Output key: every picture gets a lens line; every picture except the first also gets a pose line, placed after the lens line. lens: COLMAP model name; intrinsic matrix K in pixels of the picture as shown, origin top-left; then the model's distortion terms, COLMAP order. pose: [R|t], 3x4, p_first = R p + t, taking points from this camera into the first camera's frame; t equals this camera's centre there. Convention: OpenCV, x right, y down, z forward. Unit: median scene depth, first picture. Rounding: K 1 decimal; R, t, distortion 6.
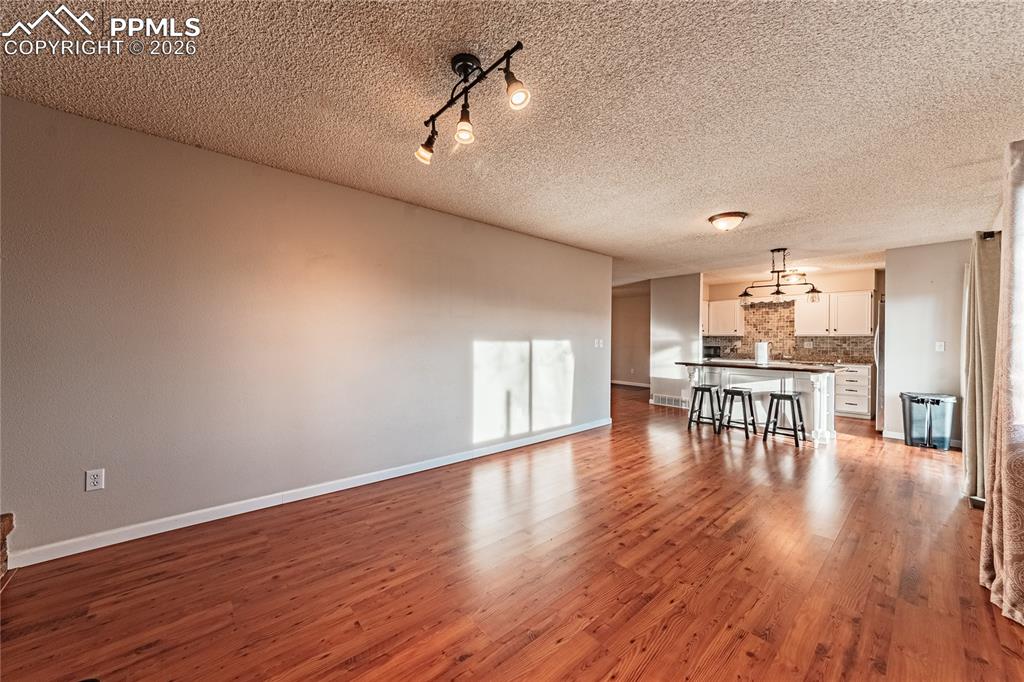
lens RADIAL K [[380.2, 0, 514.9], [0, 380.2, 332.6], [0, 0, 1]] dist [0.008102, -0.000435]
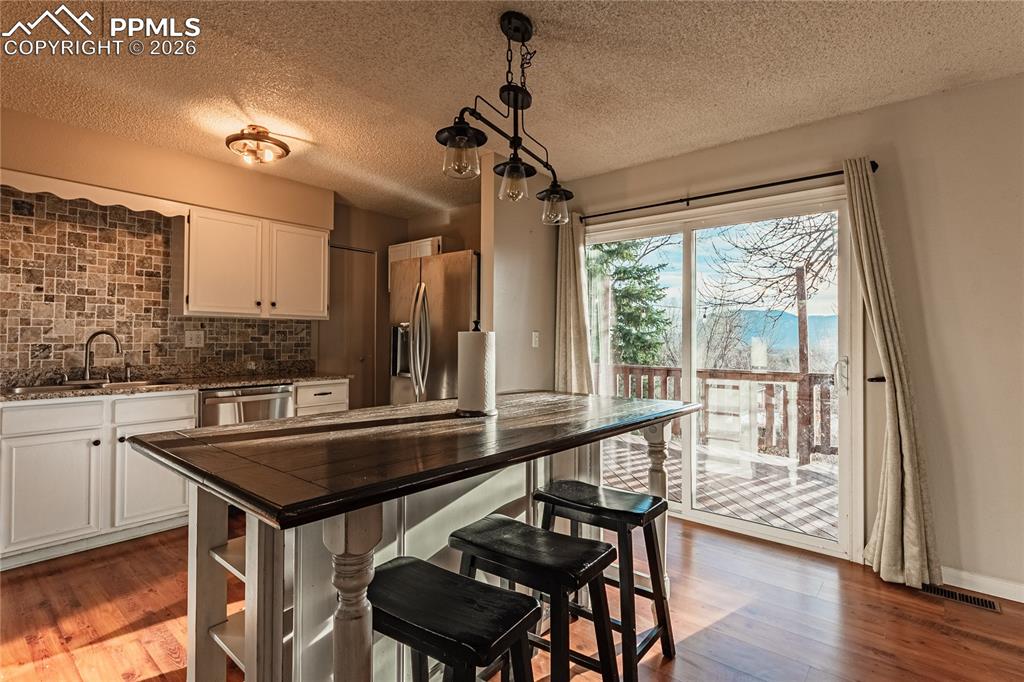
lens RADIAL K [[502.1, 0, 512.0], [0, 502.1, 341.0], [0, 0, 1]] dist [-0.002387, -0.000694]
pose [[-0.132004, -0.019216, 0.991063, 0.212845], [-0.027794, 0.999491, 0.015678, 0.017468], [-0.990859, -0.025476, -0.132471, 0.745431]]
